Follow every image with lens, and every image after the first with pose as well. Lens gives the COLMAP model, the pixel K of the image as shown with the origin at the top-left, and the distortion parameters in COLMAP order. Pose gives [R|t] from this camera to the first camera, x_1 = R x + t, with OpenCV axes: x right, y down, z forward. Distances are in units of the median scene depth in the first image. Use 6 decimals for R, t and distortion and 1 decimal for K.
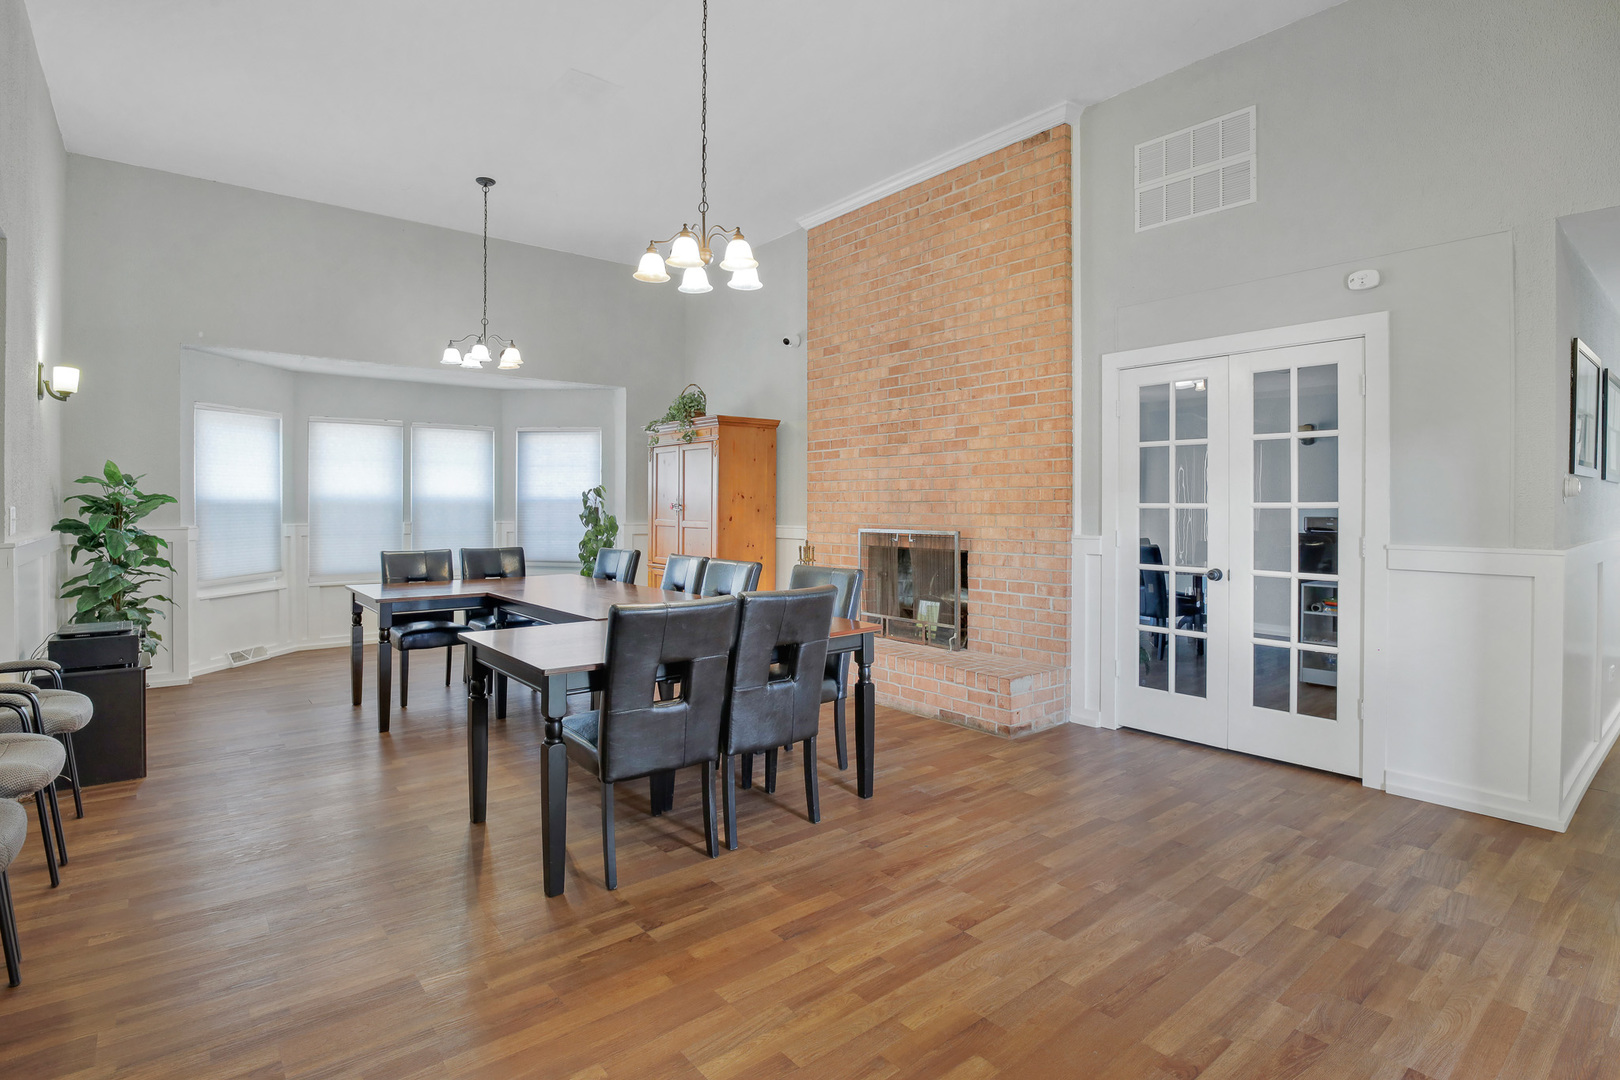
lens RADIAL K [[801.0, 0, 807.9], [0, 801.0, 515.7], [0, 0, 1]] dist [-0.029246, -0.000280]
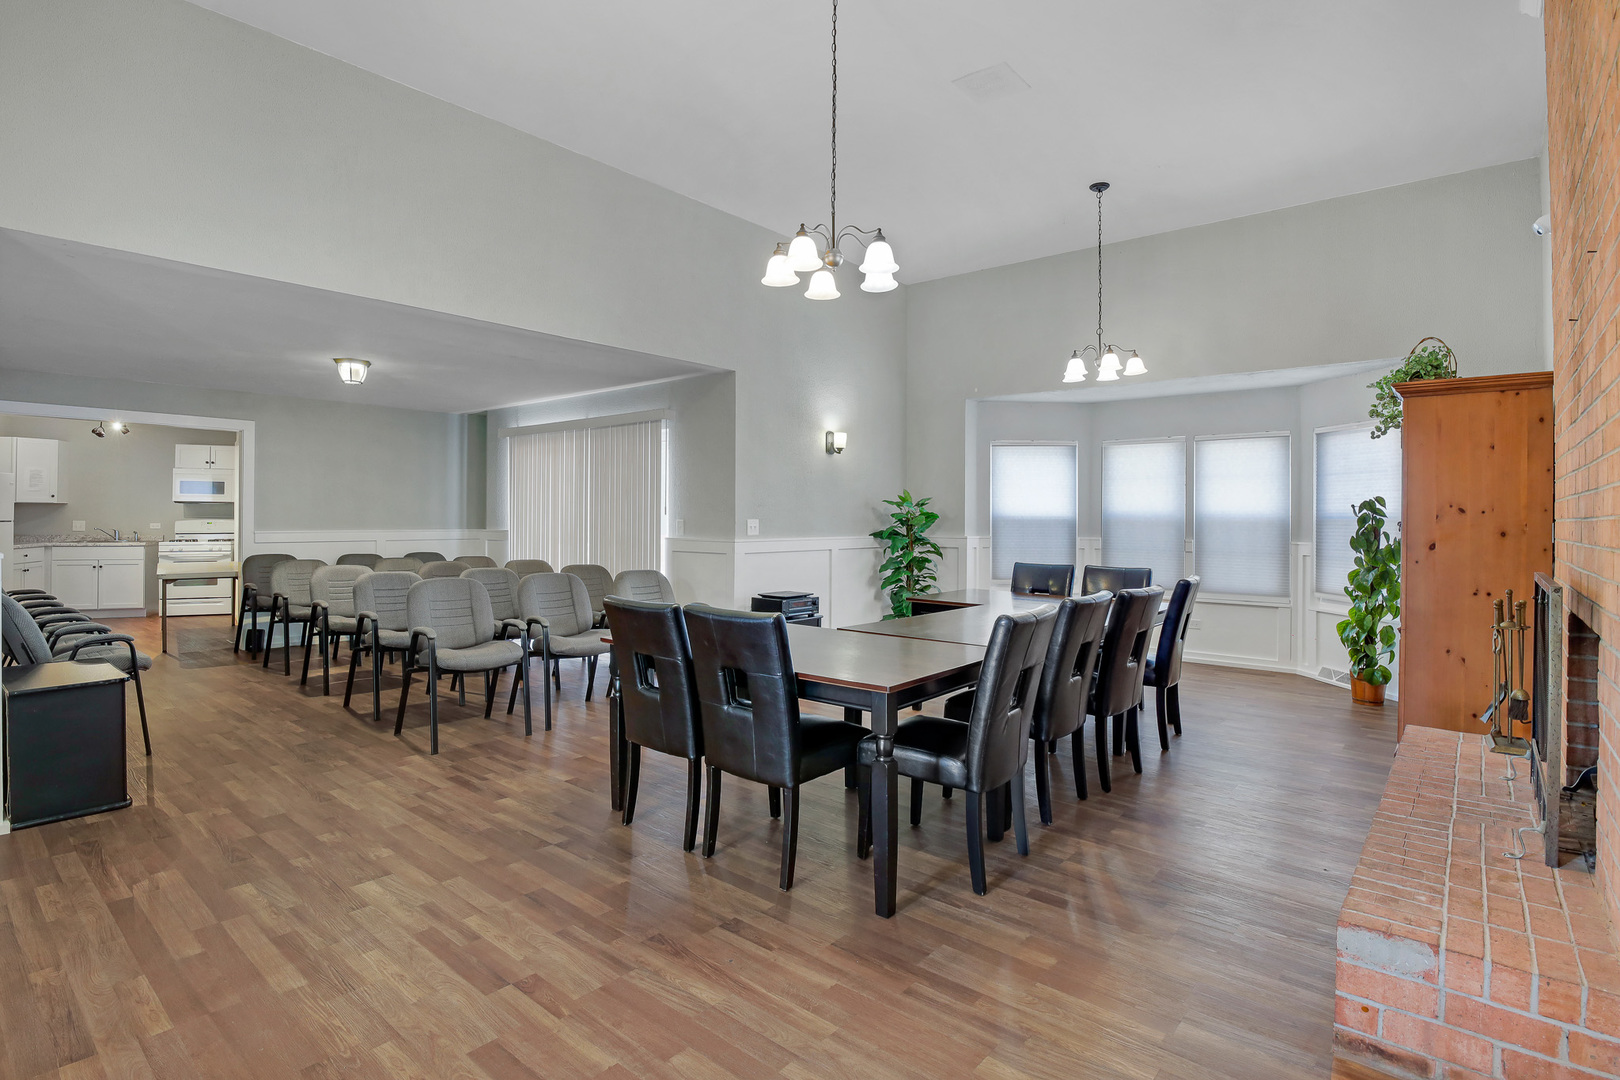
lens RADIAL K [[801.0, 0, 807.9], [0, 801.0, 515.7], [0, 0, 1]] dist [-0.029246, -0.000280]
pose [[0.180905, -0.003792, -0.983493, 0.934825], [-0.020319, 0.999765, -0.007592, -0.011472], [0.983291, 0.021357, 0.180785, 0.940999]]
